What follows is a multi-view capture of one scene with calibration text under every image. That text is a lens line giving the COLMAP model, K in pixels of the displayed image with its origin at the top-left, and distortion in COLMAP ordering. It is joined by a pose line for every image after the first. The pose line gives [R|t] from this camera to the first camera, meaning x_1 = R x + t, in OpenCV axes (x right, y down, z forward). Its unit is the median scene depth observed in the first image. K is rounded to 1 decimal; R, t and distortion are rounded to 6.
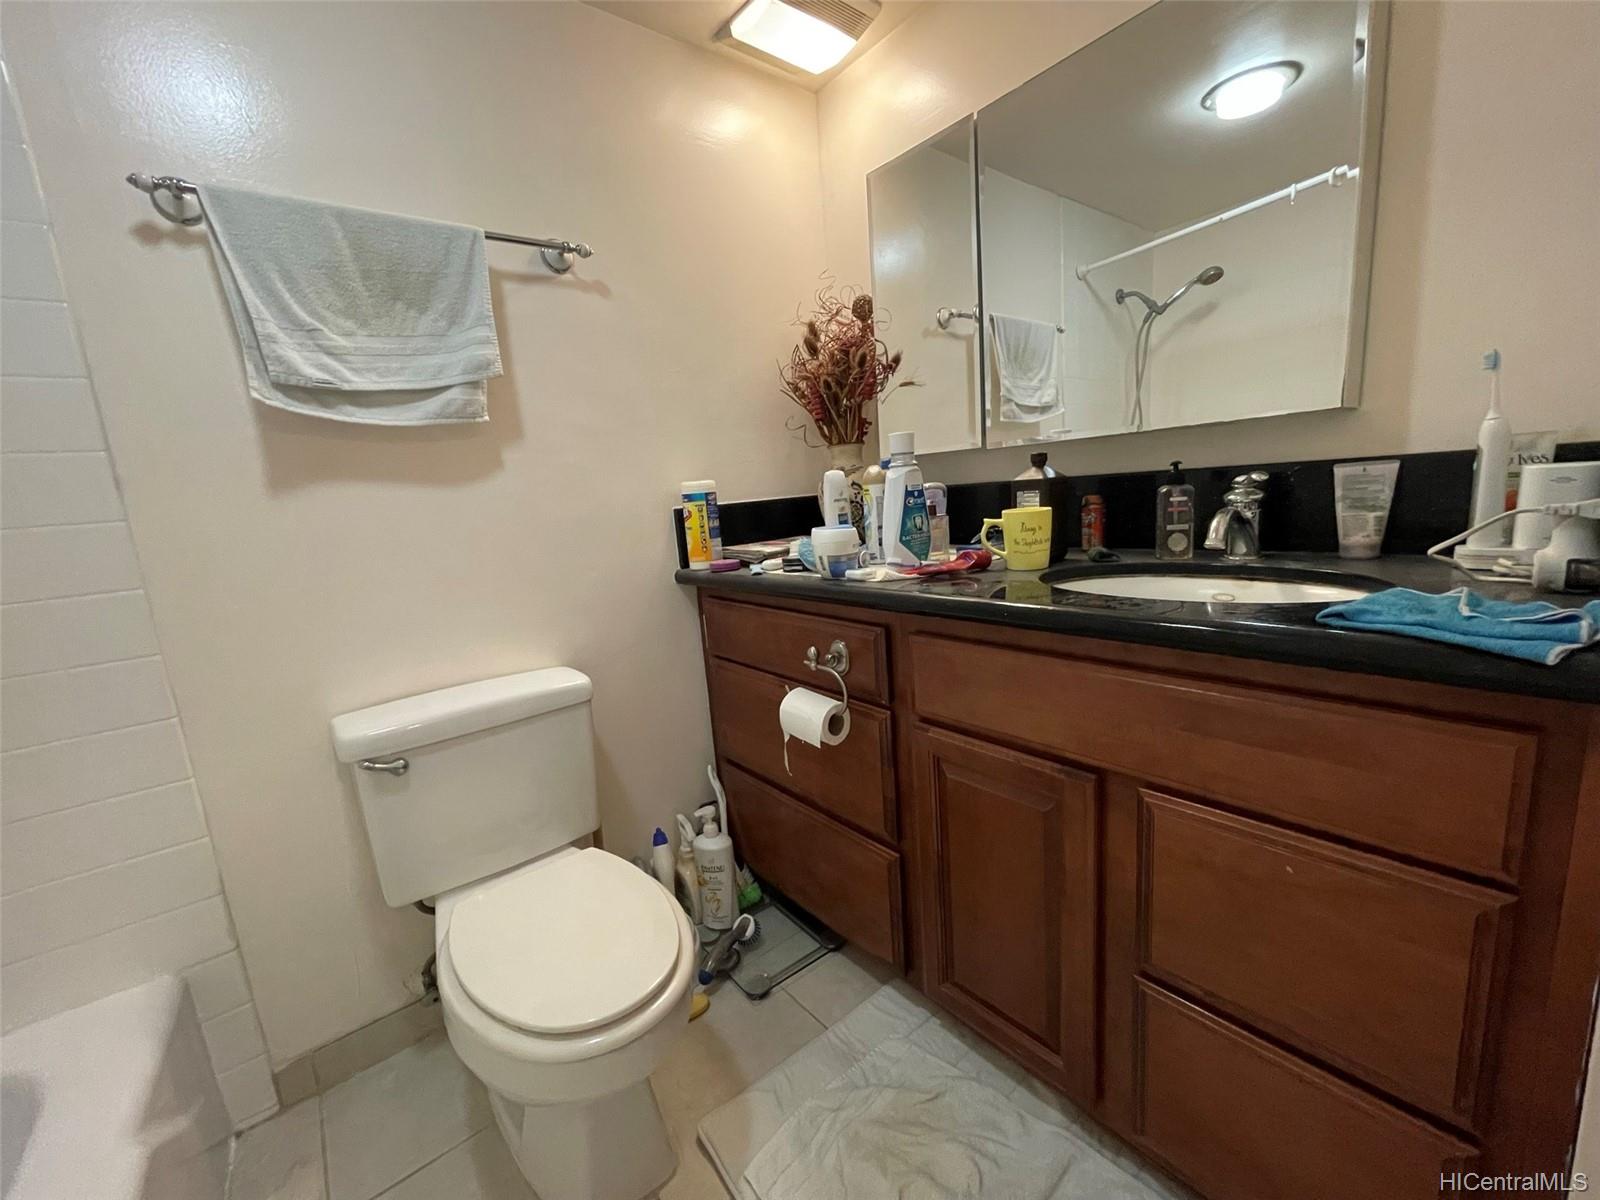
lens RADIAL K [[644.5, 0, 791.9], [0, 644.5, 597.0], [0, 0, 1]] dist [0.002724, 0.000067]
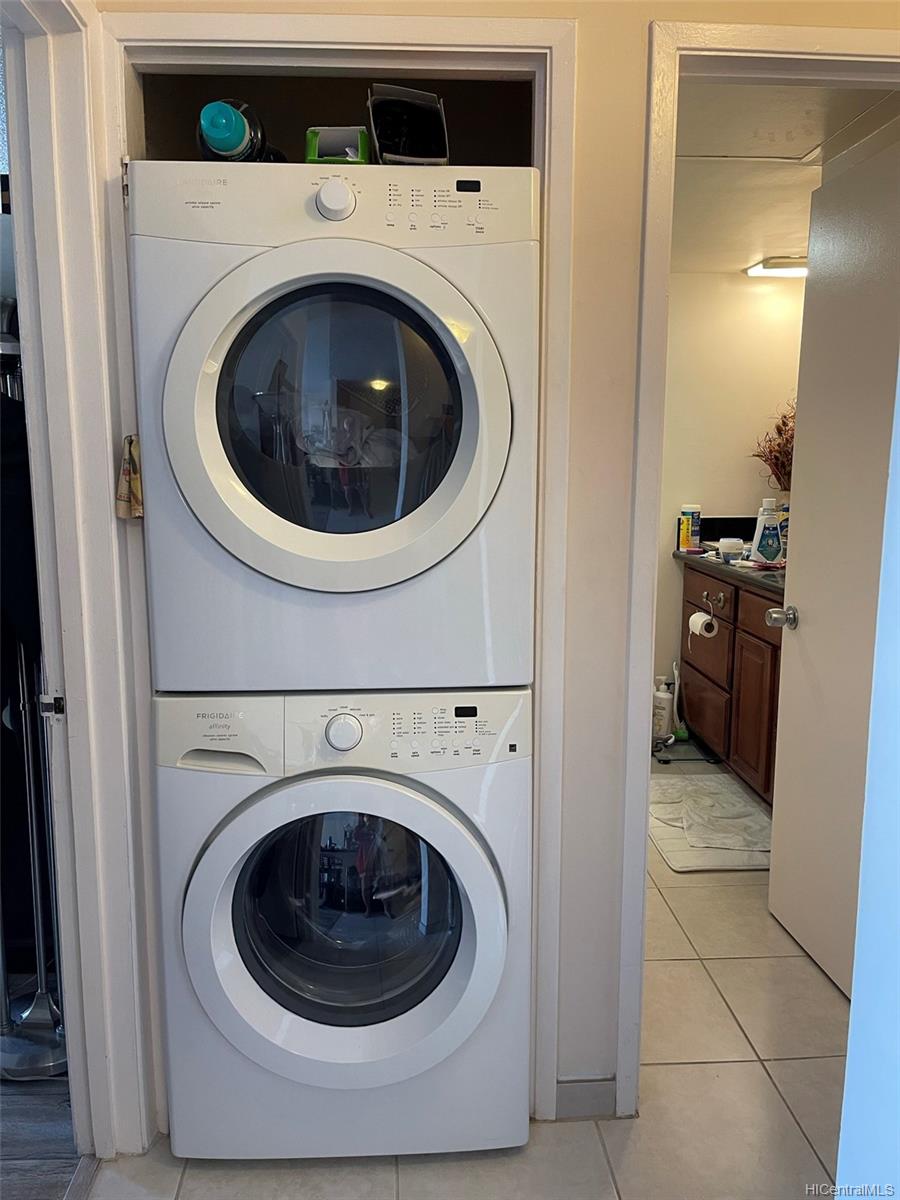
lens RADIAL K [[910.9, 0, 450.9], [0, 910.9, 596.2], [0, 0, 1]] dist [0.002291, 0.000148]
pose [[0.813344, 0.170223, -0.556324, 0.809239], [-0.166763, 0.984326, 0.057376, 0.045679], [0.557371, 0.046107, 0.828983, -1.577566]]
